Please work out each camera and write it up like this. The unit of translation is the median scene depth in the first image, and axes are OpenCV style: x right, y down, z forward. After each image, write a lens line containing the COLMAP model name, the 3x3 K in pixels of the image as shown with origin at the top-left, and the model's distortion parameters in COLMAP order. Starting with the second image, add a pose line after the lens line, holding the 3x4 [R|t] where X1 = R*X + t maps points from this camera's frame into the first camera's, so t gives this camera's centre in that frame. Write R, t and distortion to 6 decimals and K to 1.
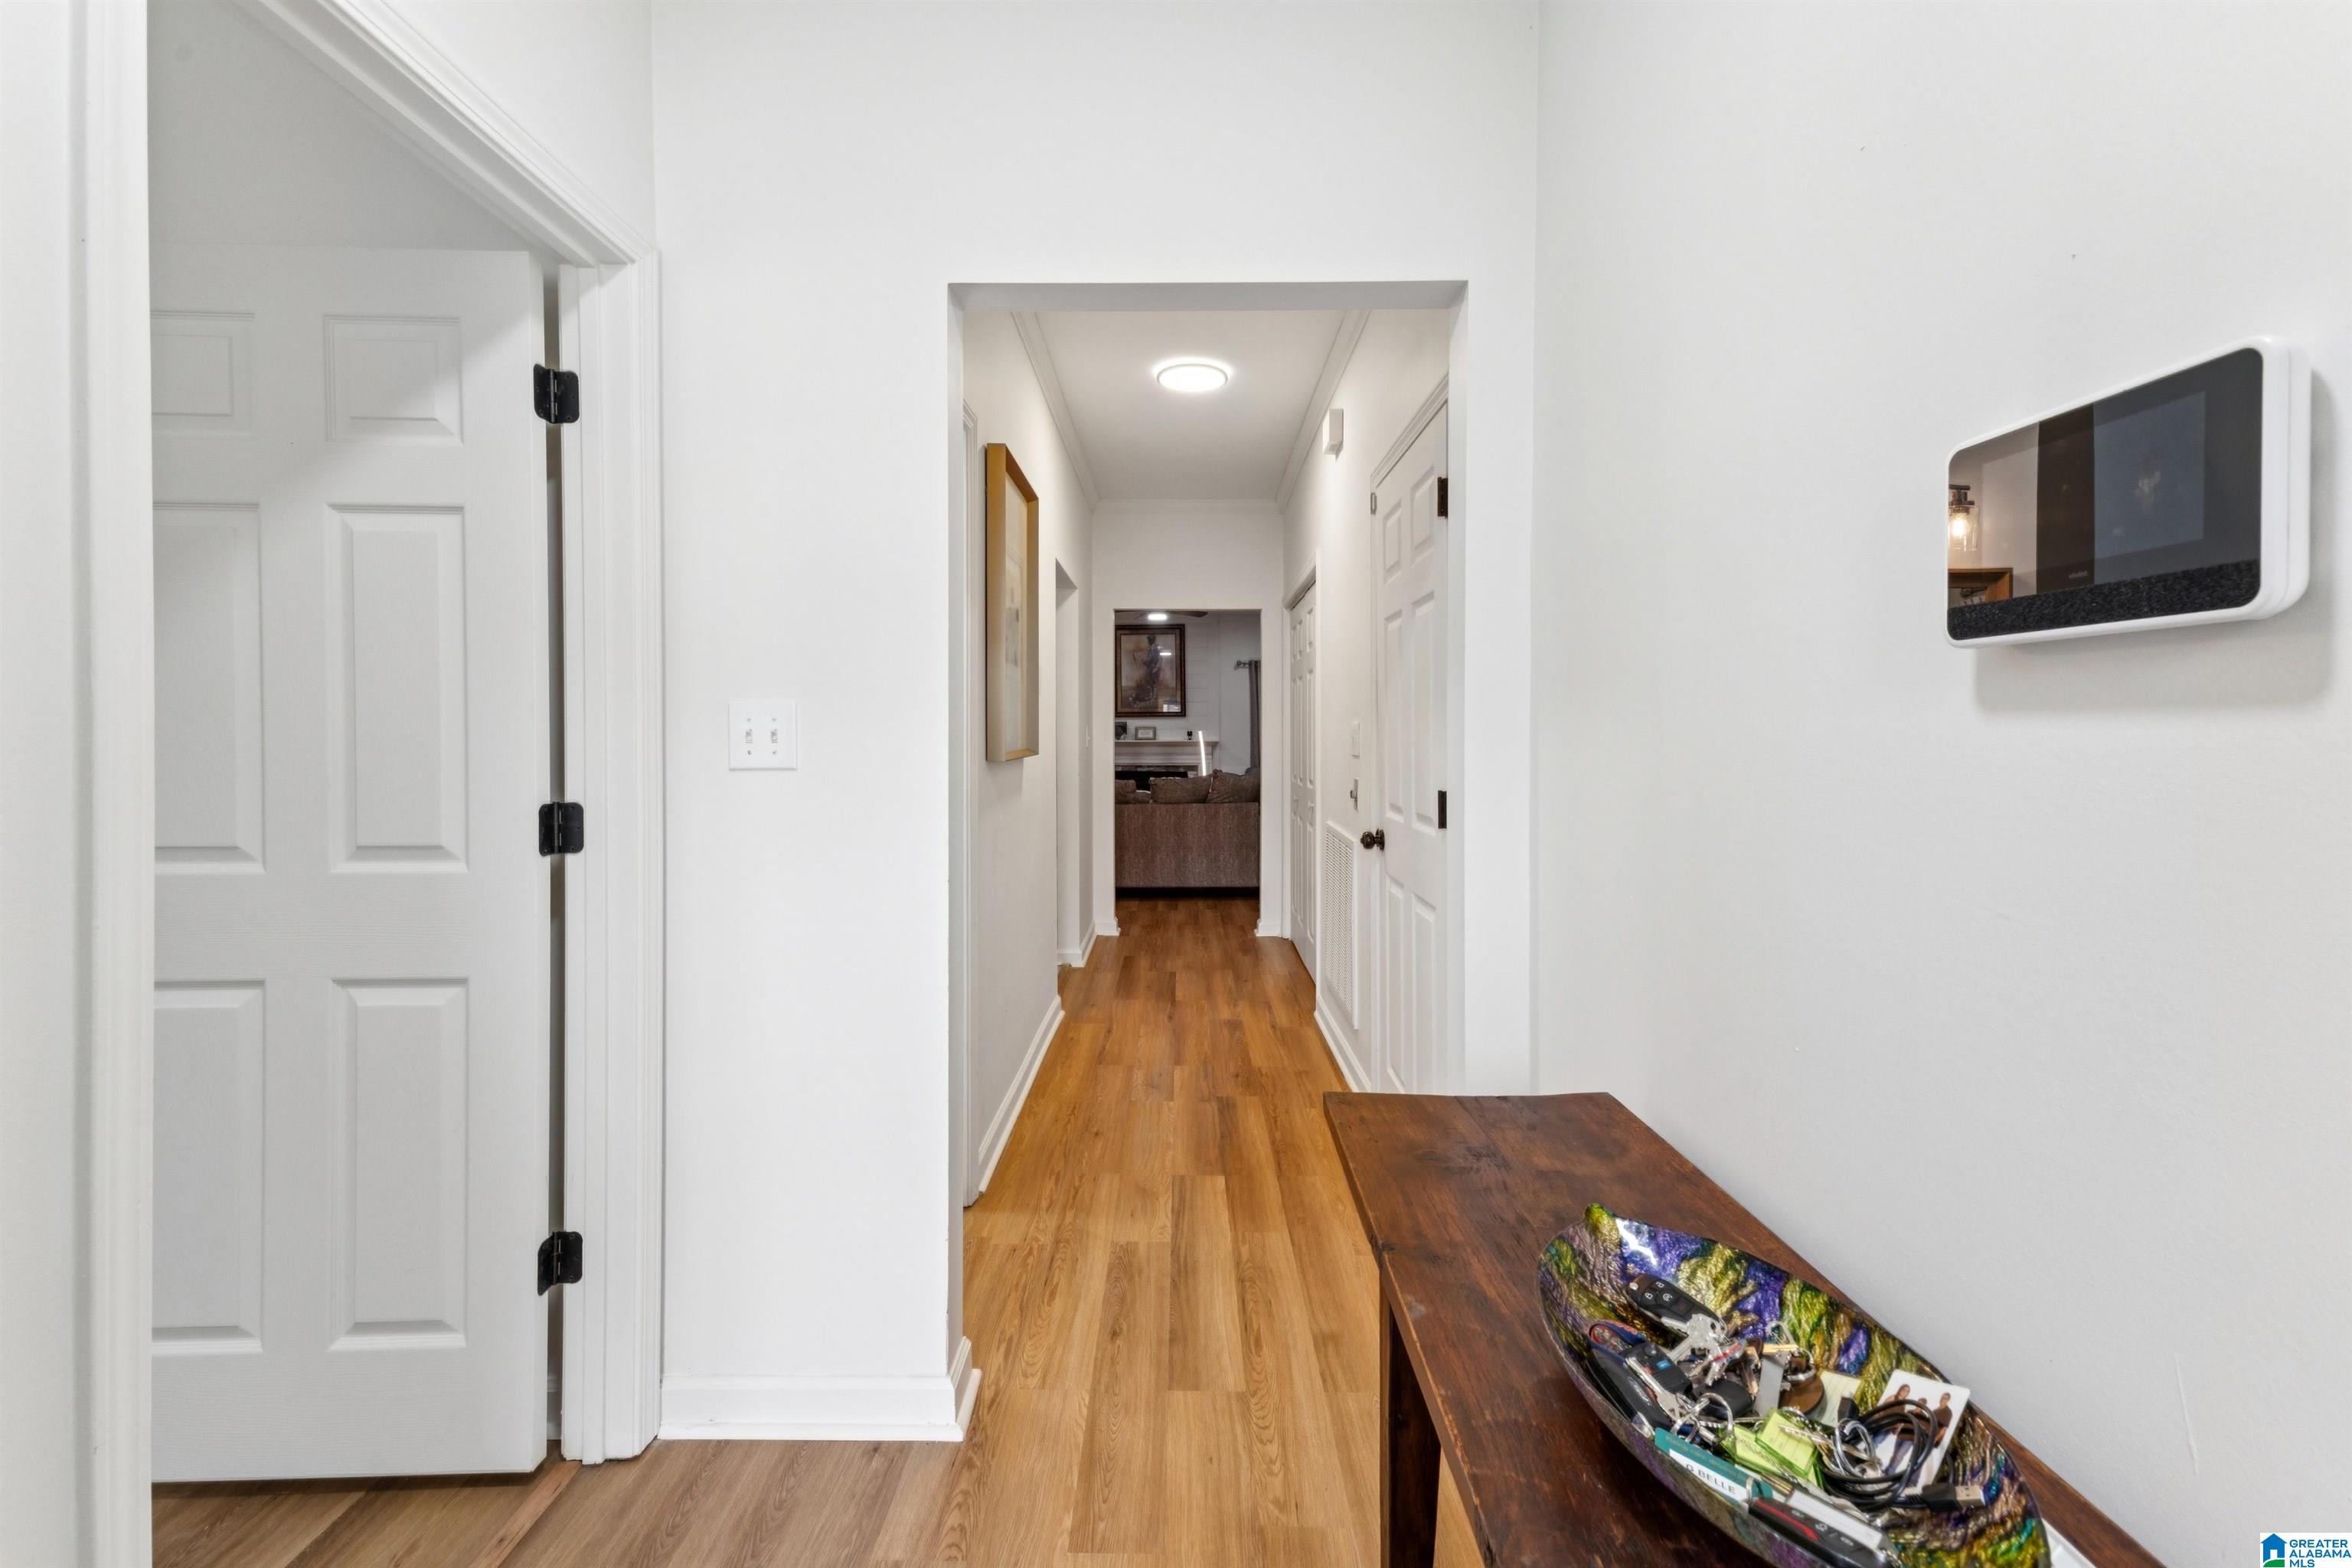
lens RADIAL K [[962.1, 0, 1179.3], [0, 962.1, 766.2], [0, 0, 1]] dist [-0.003632, -0.000102]
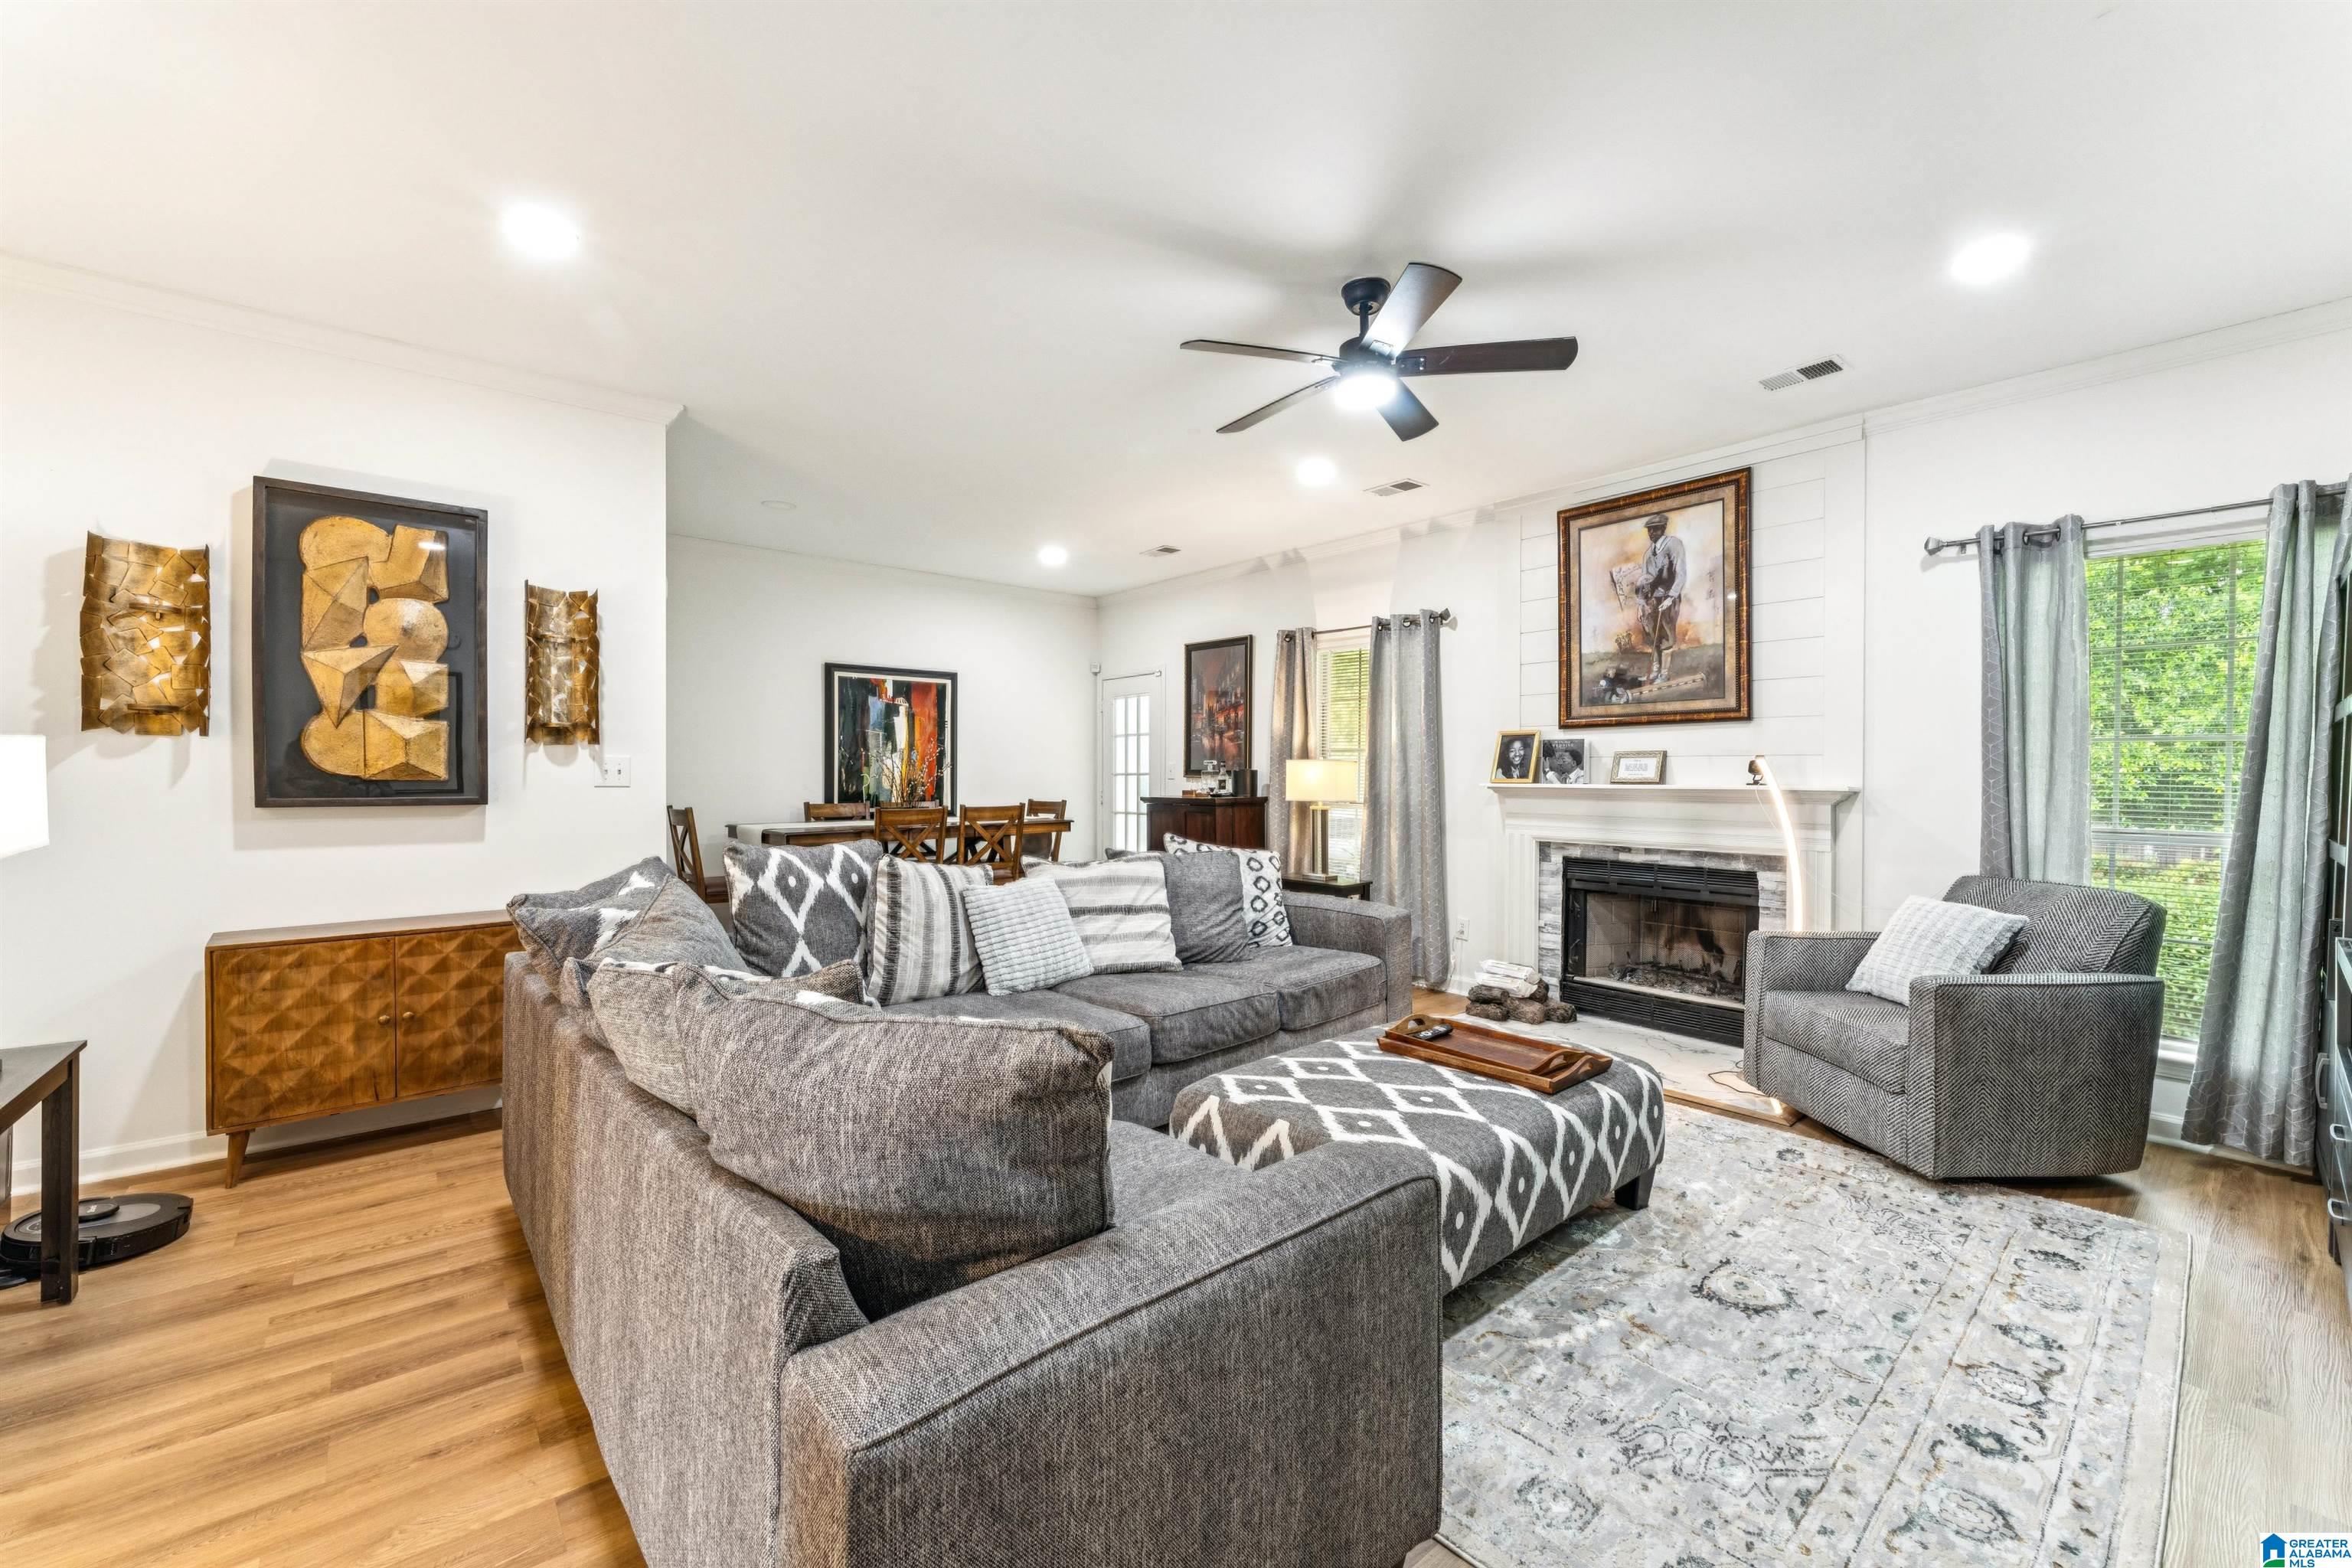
lens RADIAL K [[962.1, 0, 1175.6], [0, 962.1, 784.6], [0, 0, 1]] dist [-0.003632, -0.000102]
pose [[0.632186, 0.001782, -0.774814, 0.150749], [-0.008822, 0.999949, -0.004898, -0.023387], [0.774766, 0.009932, 0.632170, 0.603276]]
